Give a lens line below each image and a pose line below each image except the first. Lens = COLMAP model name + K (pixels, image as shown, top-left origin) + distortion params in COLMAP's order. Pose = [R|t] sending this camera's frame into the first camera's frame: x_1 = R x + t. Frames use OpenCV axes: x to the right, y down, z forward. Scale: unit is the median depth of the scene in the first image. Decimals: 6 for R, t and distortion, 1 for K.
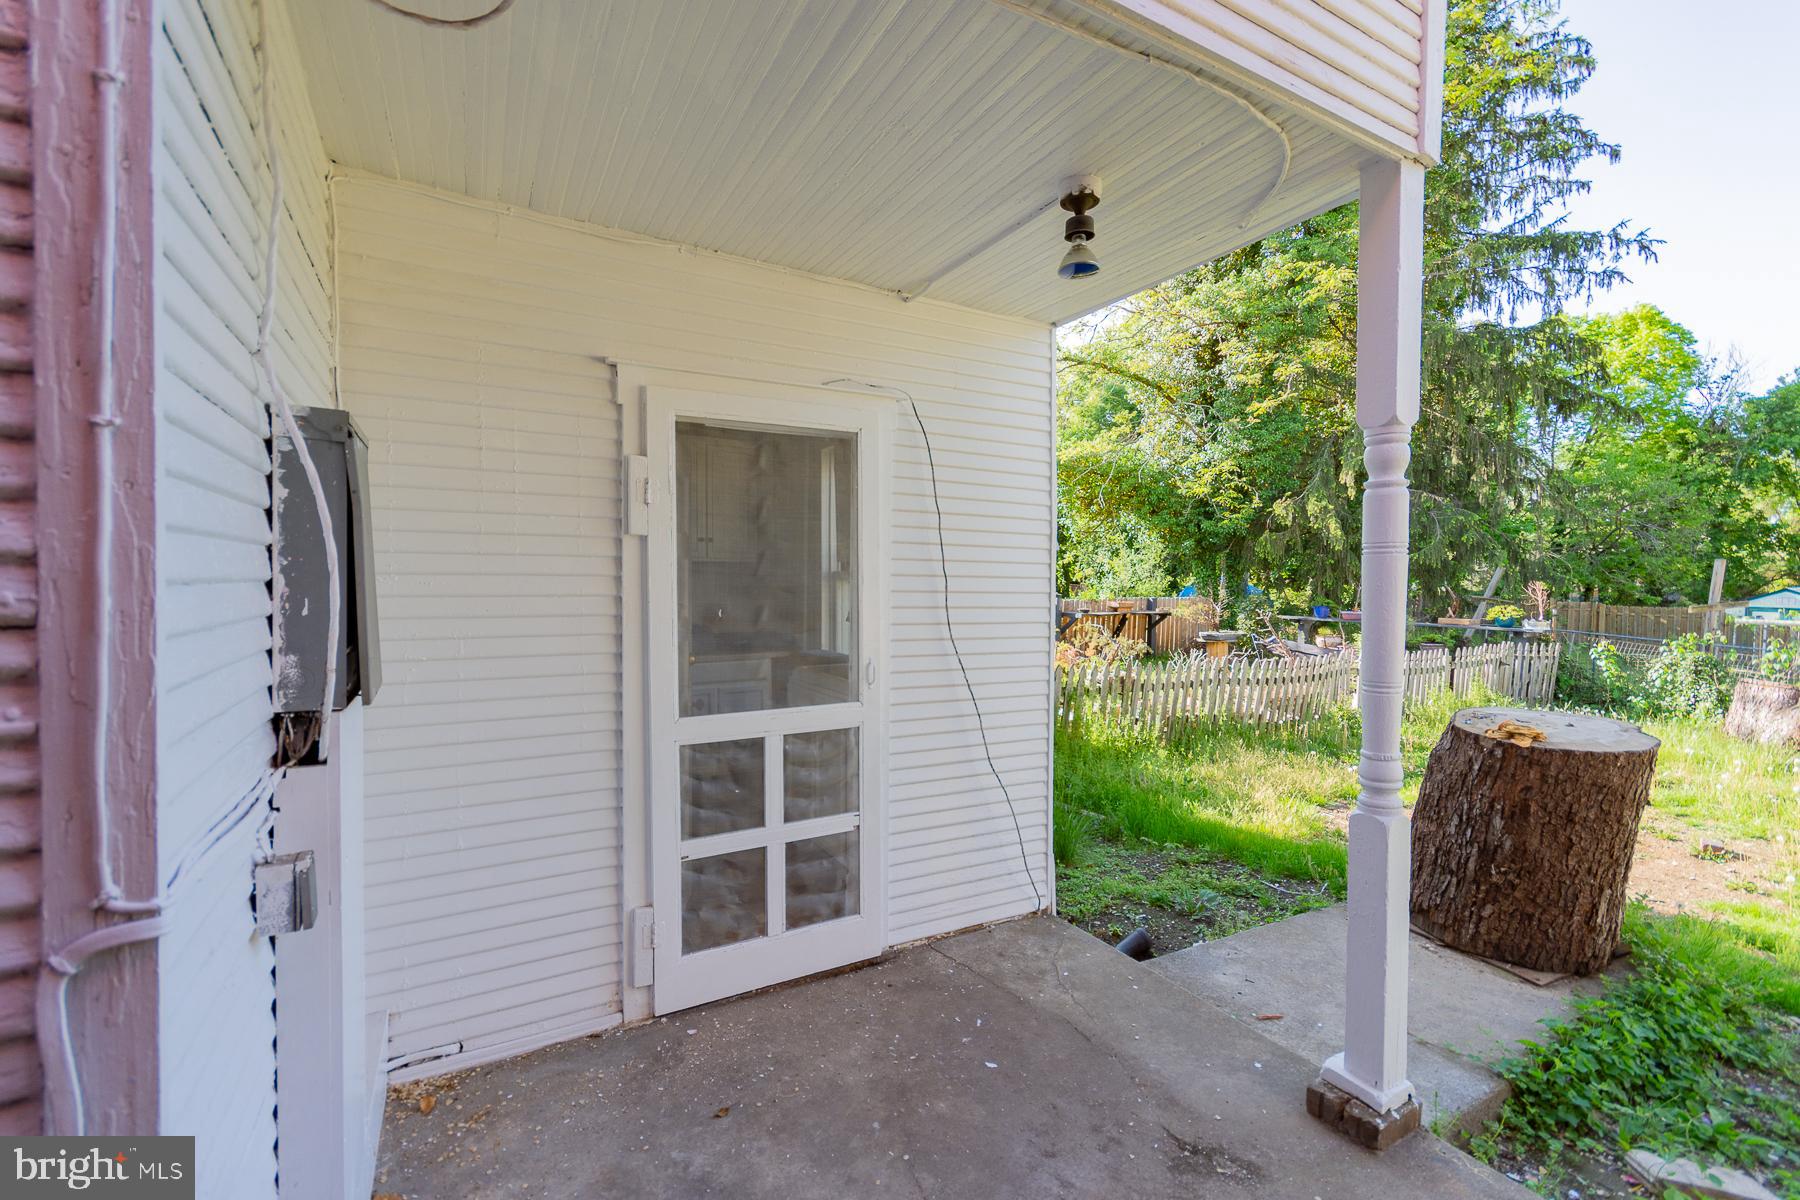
lens RADIAL K [[806.9, 0, 897.0], [0, 806.9, 606.7], [0, 0, 1]] dist [0.003834, -0.000858]
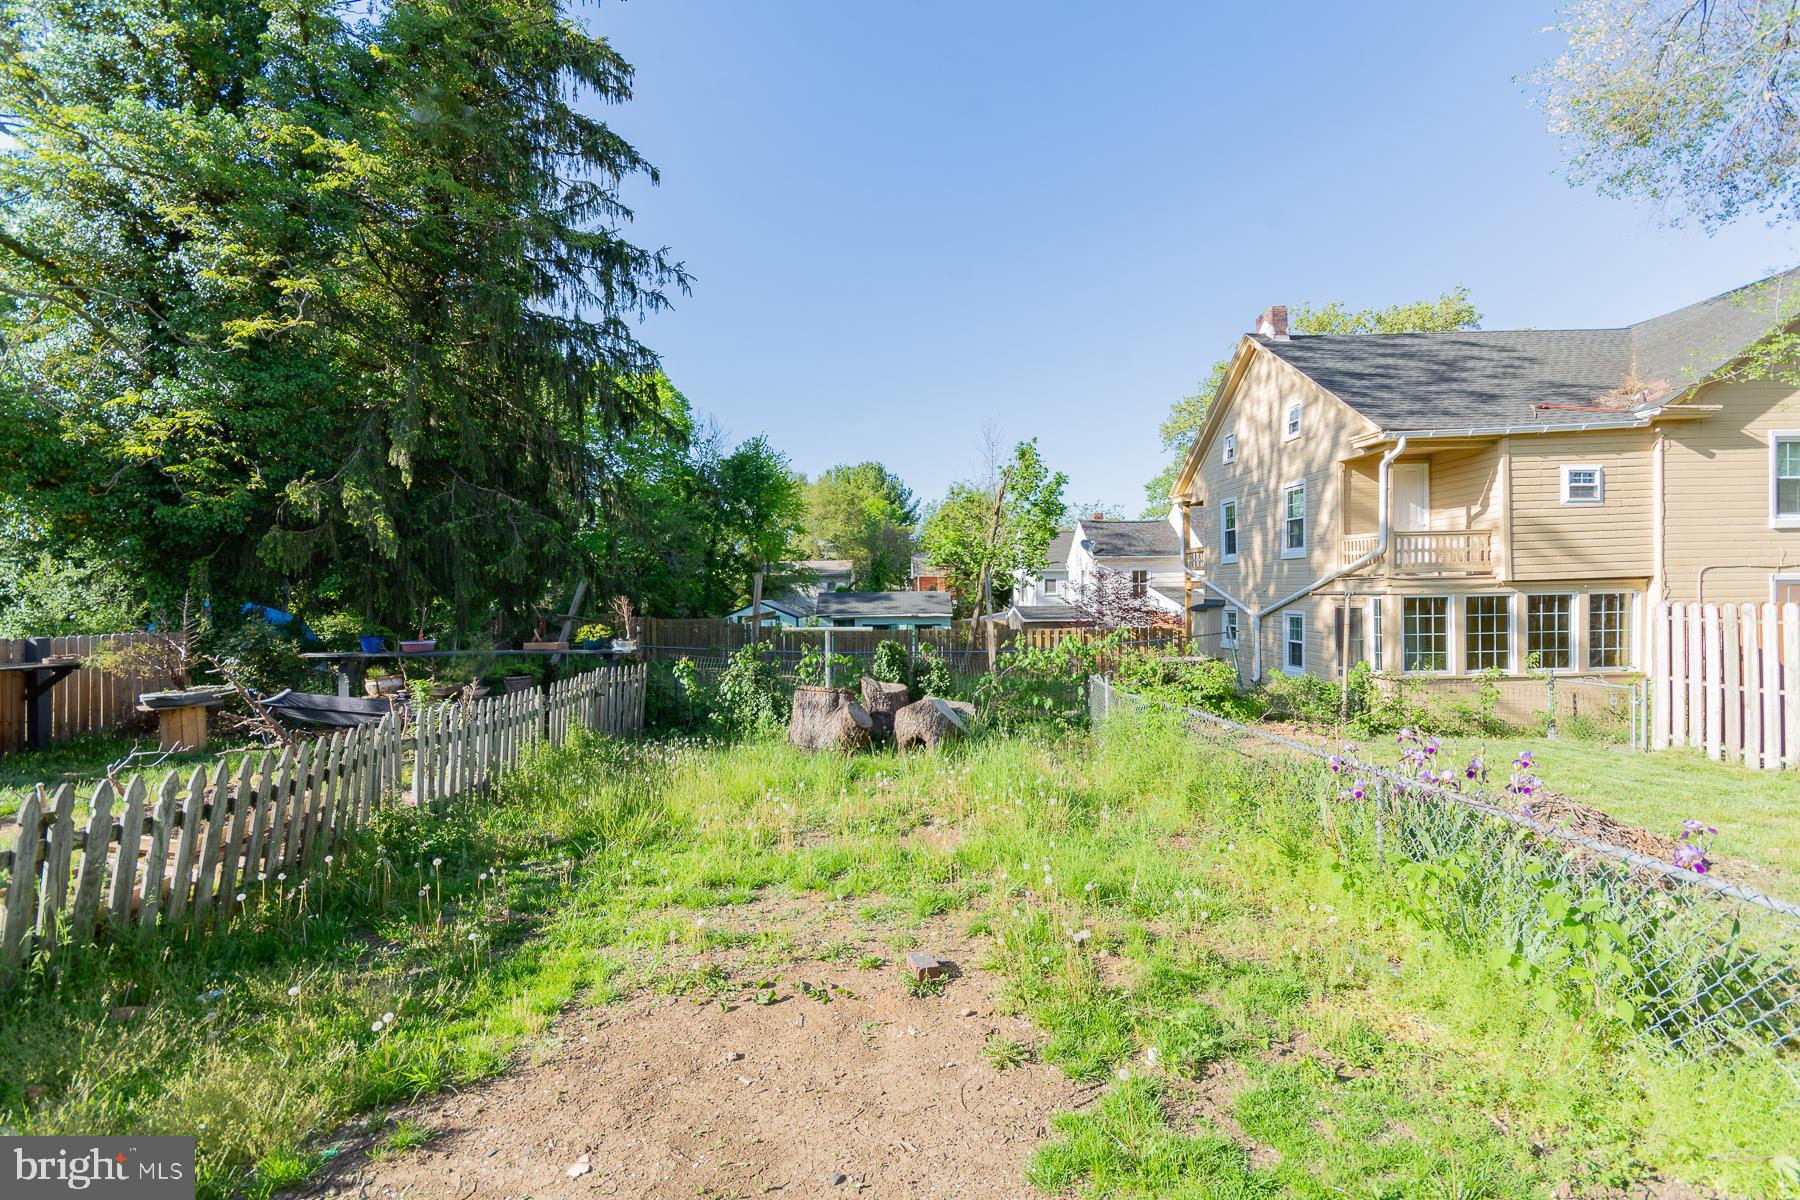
lens RADIAL K [[806.9, 0, 897.3], [0, 806.9, 608.3], [0, 0, 1]] dist [0.003834, -0.000858]
pose [[0.510590, -0.027194, 0.859394, 0.150209], [0.050393, 0.998728, 0.001662, -0.003279], [-0.858346, 0.042459, 0.511311, 0.236933]]
